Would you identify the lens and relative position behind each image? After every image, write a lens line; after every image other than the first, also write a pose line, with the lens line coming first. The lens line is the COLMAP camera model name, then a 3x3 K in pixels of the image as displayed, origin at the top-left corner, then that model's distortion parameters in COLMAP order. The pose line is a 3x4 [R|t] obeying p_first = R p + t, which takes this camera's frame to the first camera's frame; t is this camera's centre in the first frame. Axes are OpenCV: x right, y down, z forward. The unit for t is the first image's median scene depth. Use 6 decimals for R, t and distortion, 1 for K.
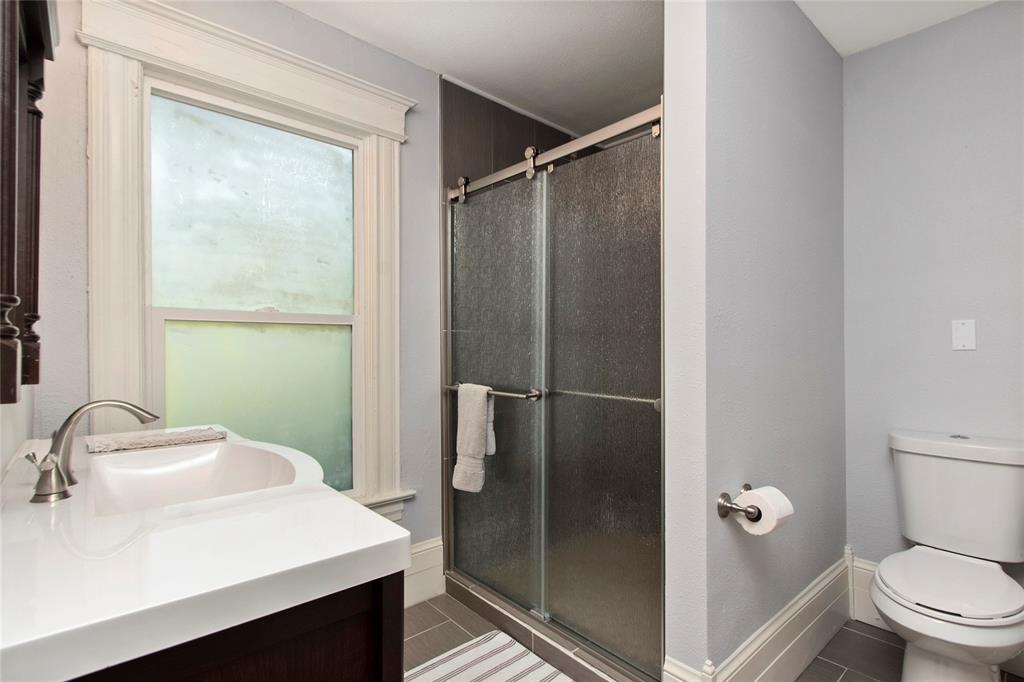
lens RADIAL K [[489.9, 0, 511.8], [0, 489.9, 338.2], [0, 0, 1]] dist [-0.004305, -0.000160]
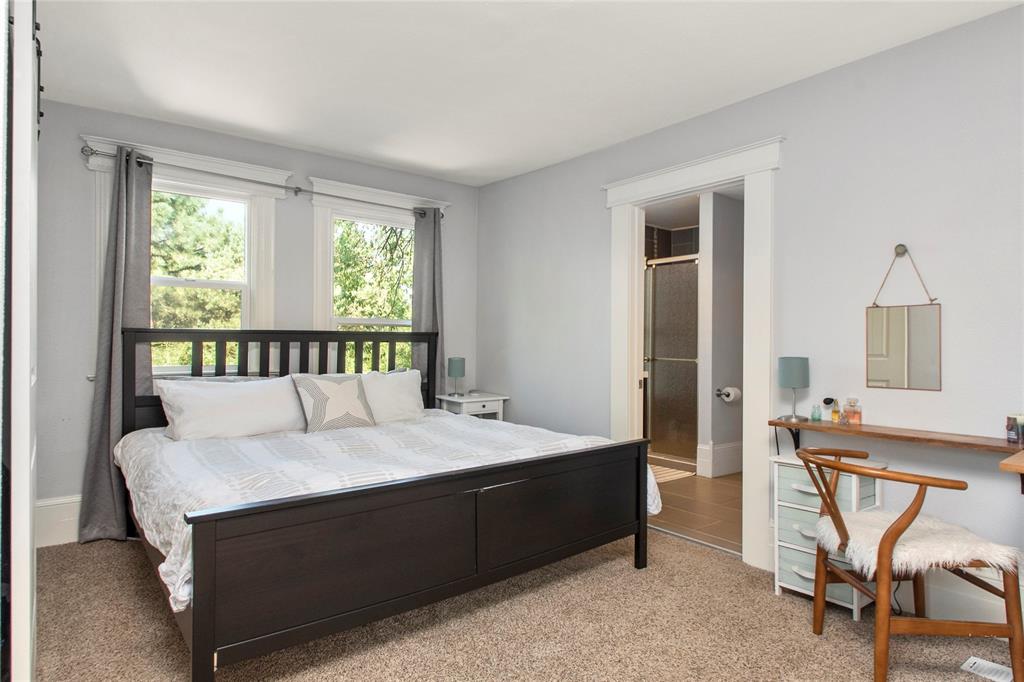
lens RADIAL K [[595.4, 0, 511.7], [0, 595.4, 345.2], [0, 0, 1]] dist [0.008618, 0.002044]
pose [[0.999066, 0.009732, -0.042109, -0.589401], [-0.009631, 0.999950, 0.002615, 0.050692], [0.042132, -0.002207, 0.999110, -2.351996]]
